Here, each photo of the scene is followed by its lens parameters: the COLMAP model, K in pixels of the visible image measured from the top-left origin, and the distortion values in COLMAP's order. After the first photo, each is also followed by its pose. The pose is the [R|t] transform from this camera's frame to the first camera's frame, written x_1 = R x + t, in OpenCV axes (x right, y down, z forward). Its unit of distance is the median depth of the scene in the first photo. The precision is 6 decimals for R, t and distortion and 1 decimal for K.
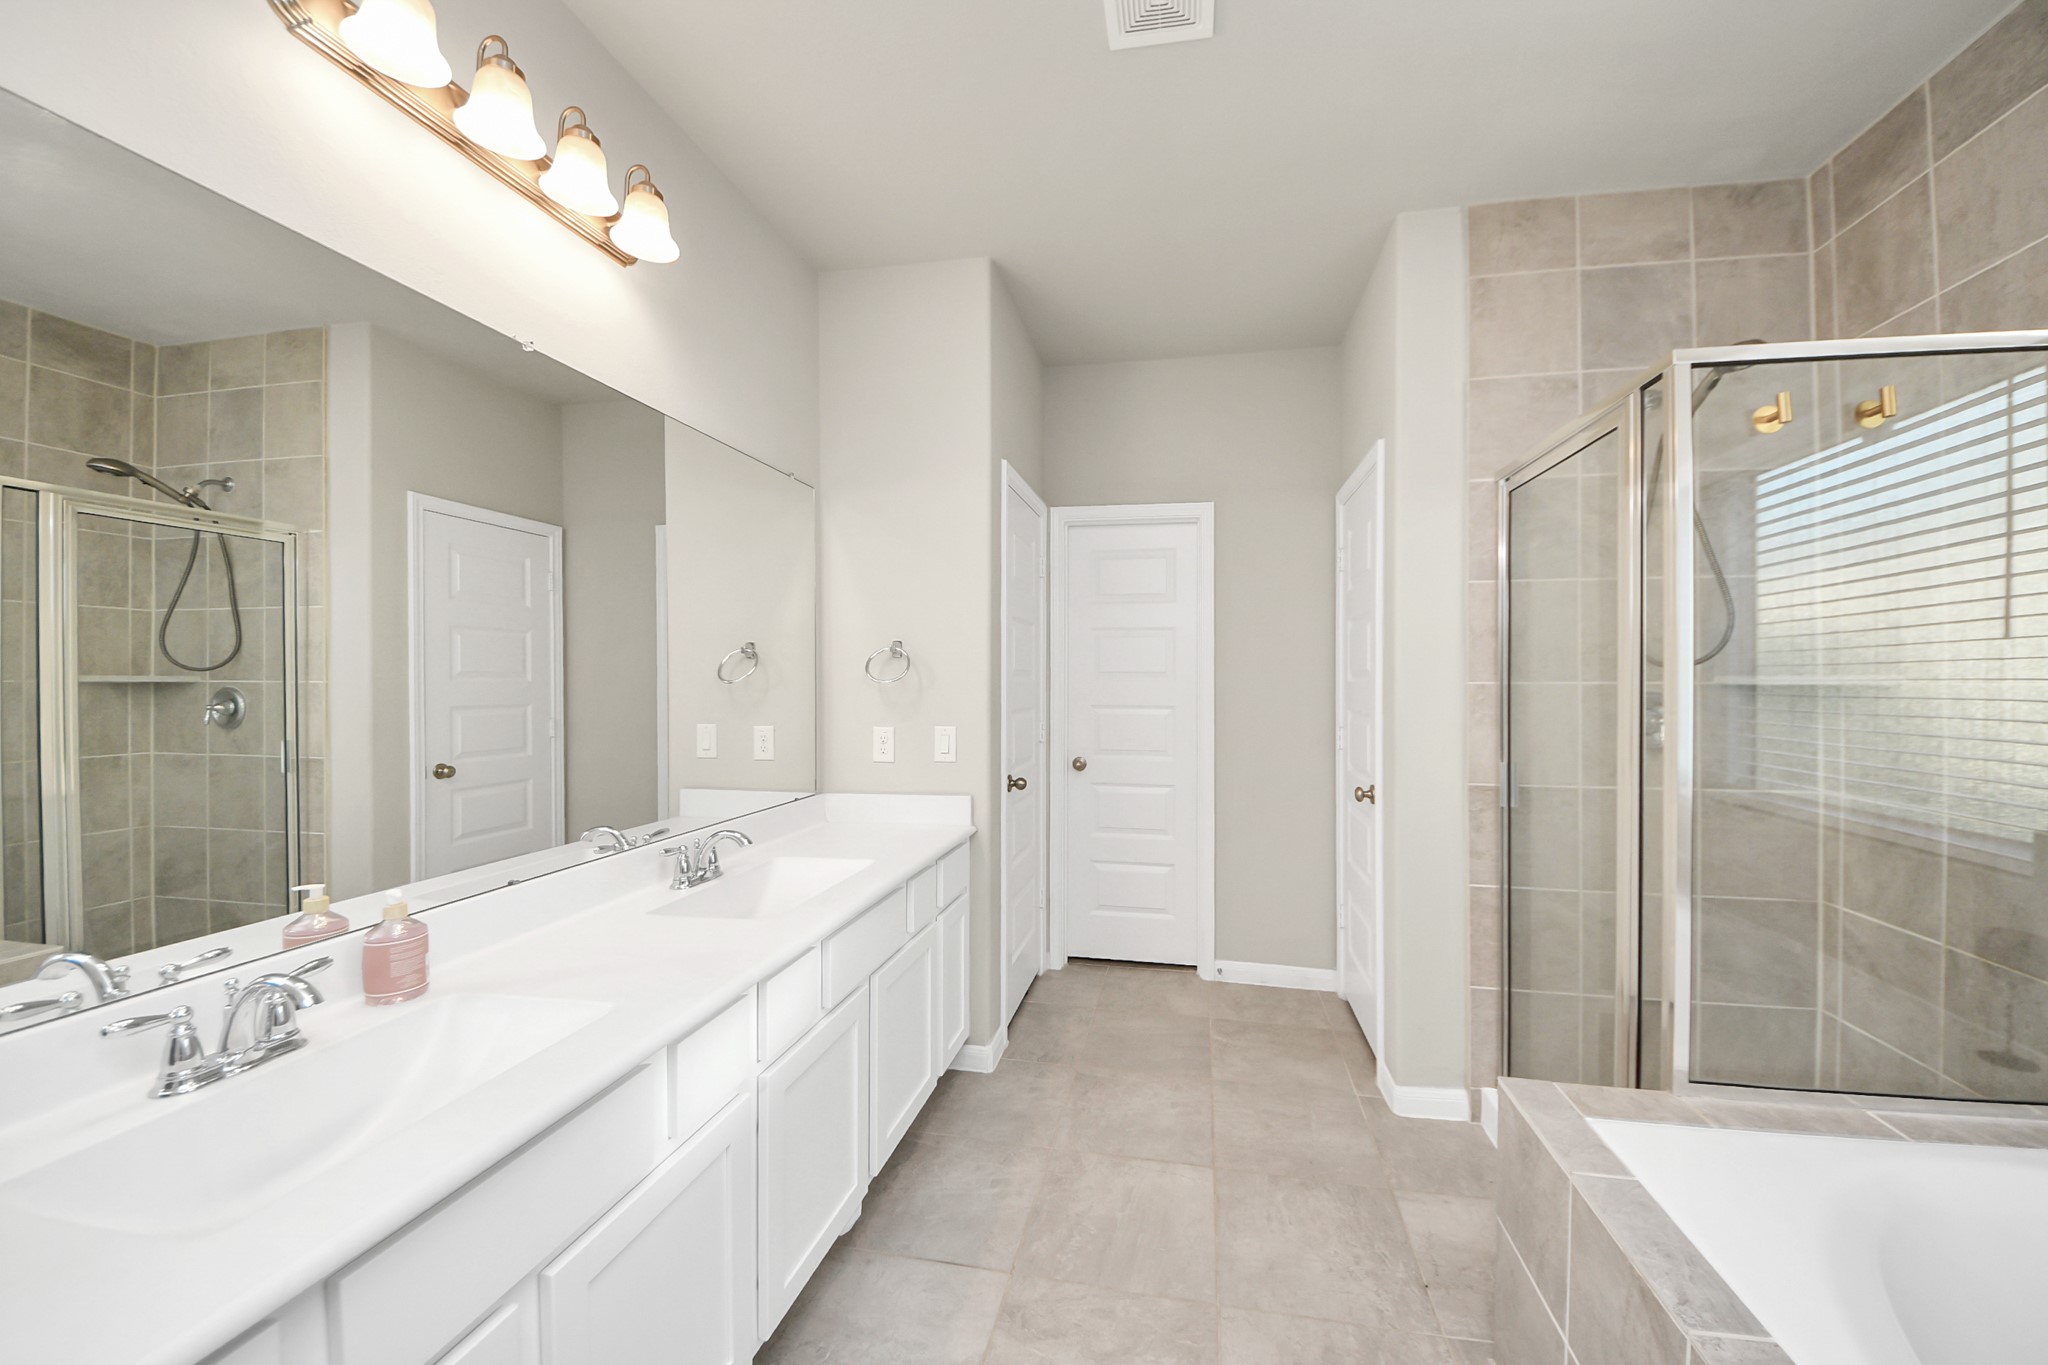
lens RADIAL K [[772.7, 0, 1029.2], [0, 772.7, 675.1], [0, 0, 1]] dist [-0.009834, -0.004320]
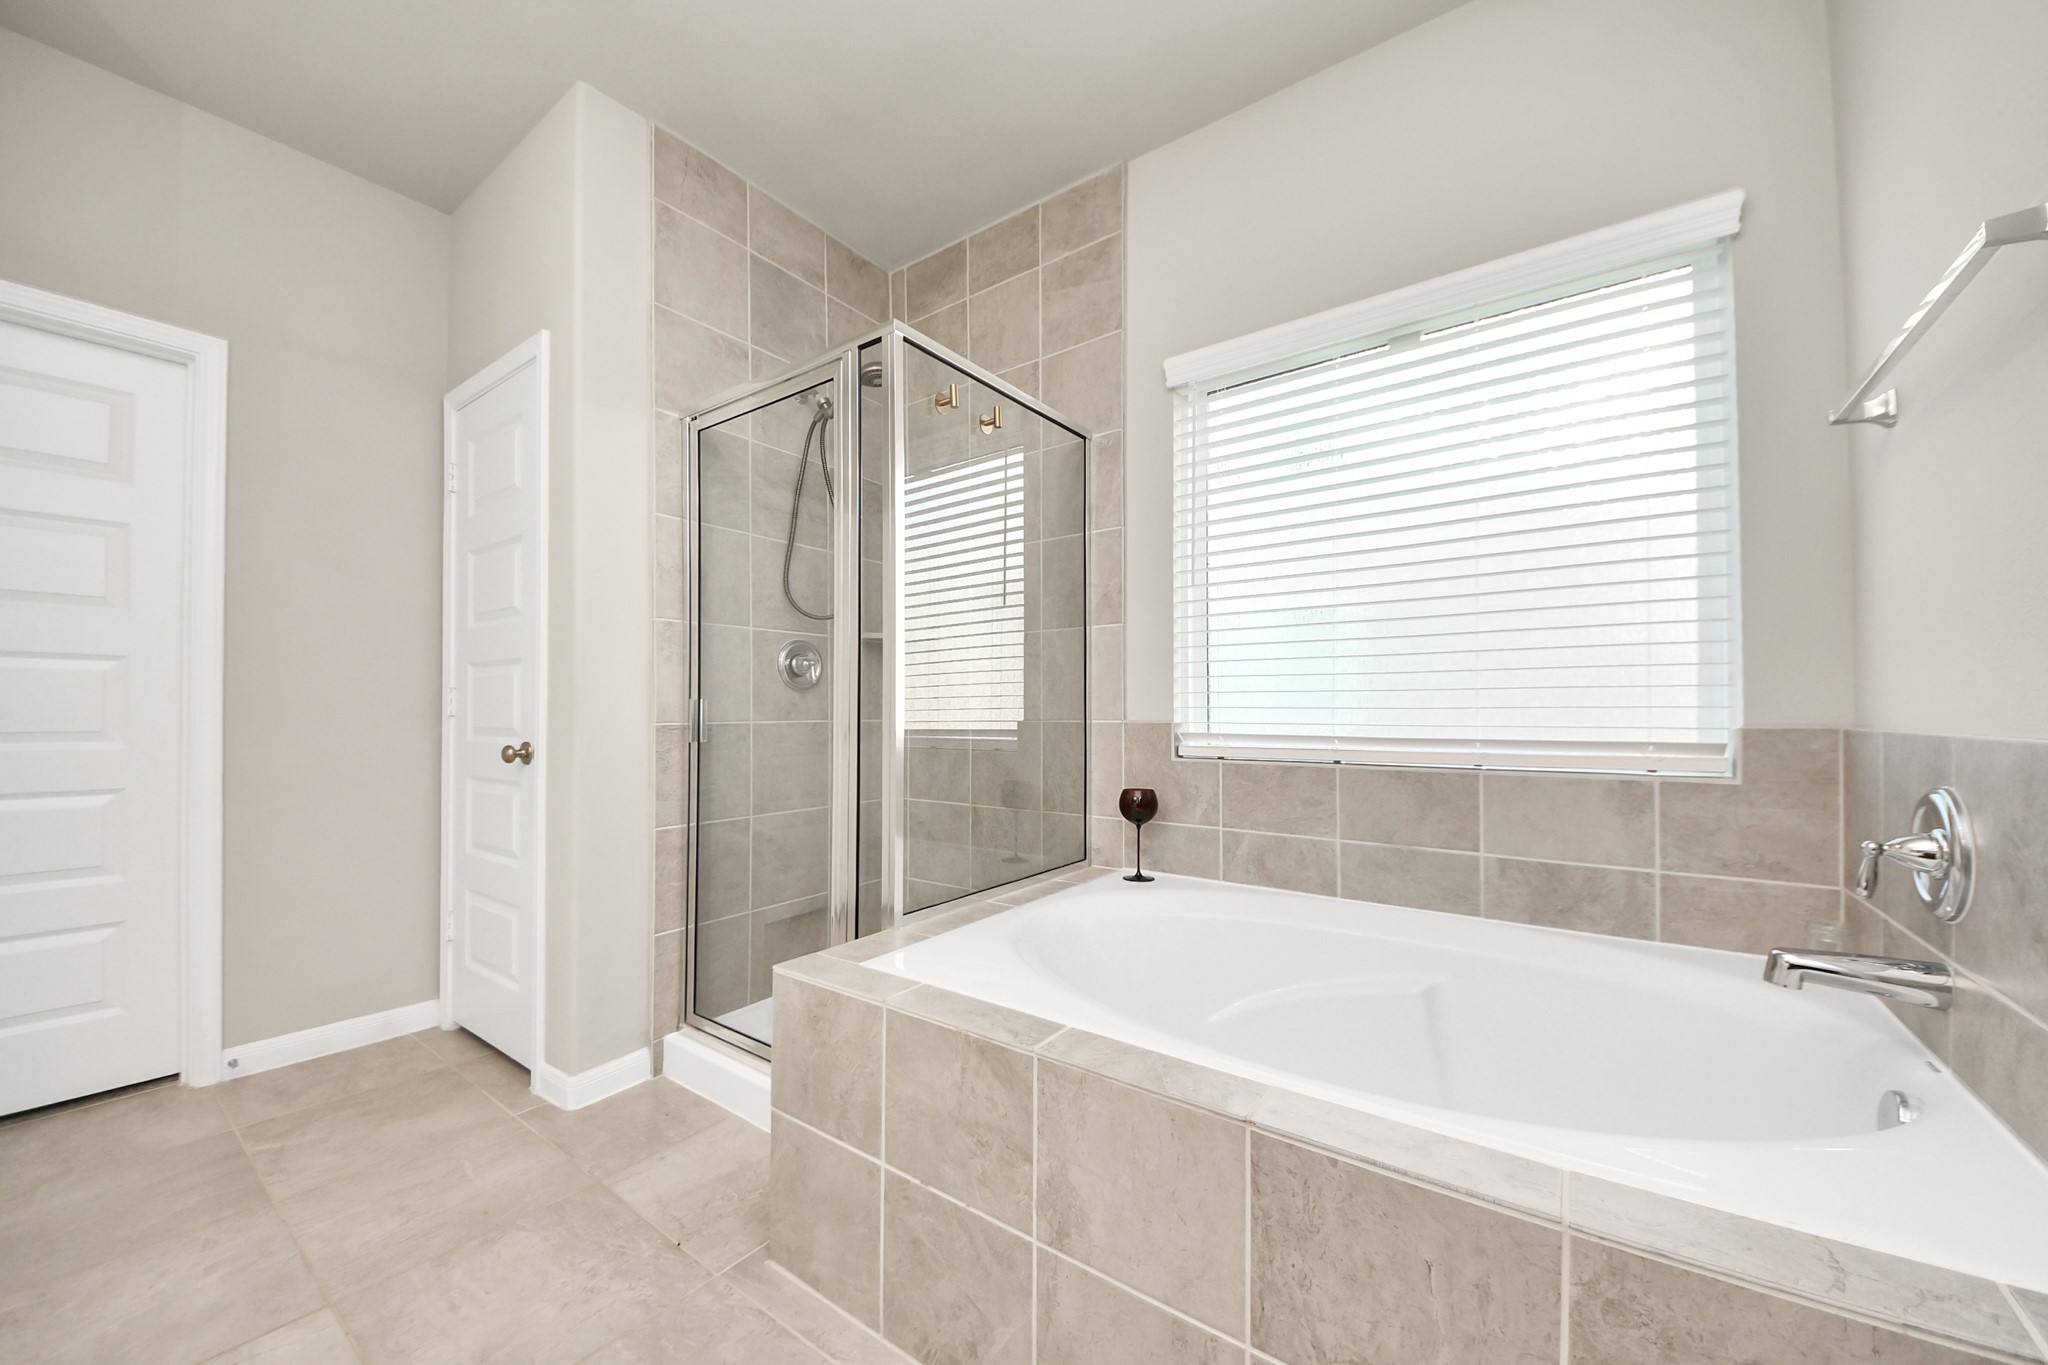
lens RADIAL K [[742.0, 0, 1060.3], [0, 742.0, 709.9], [0, 0, 1]] dist [0.004409, -0.007059]
pose [[0.390105, -0.002606, 0.920767, -0.082254], [-0.012899, 0.999882, 0.008295, 0.108738], [-0.920680, -0.015113, 0.390026, 0.175389]]
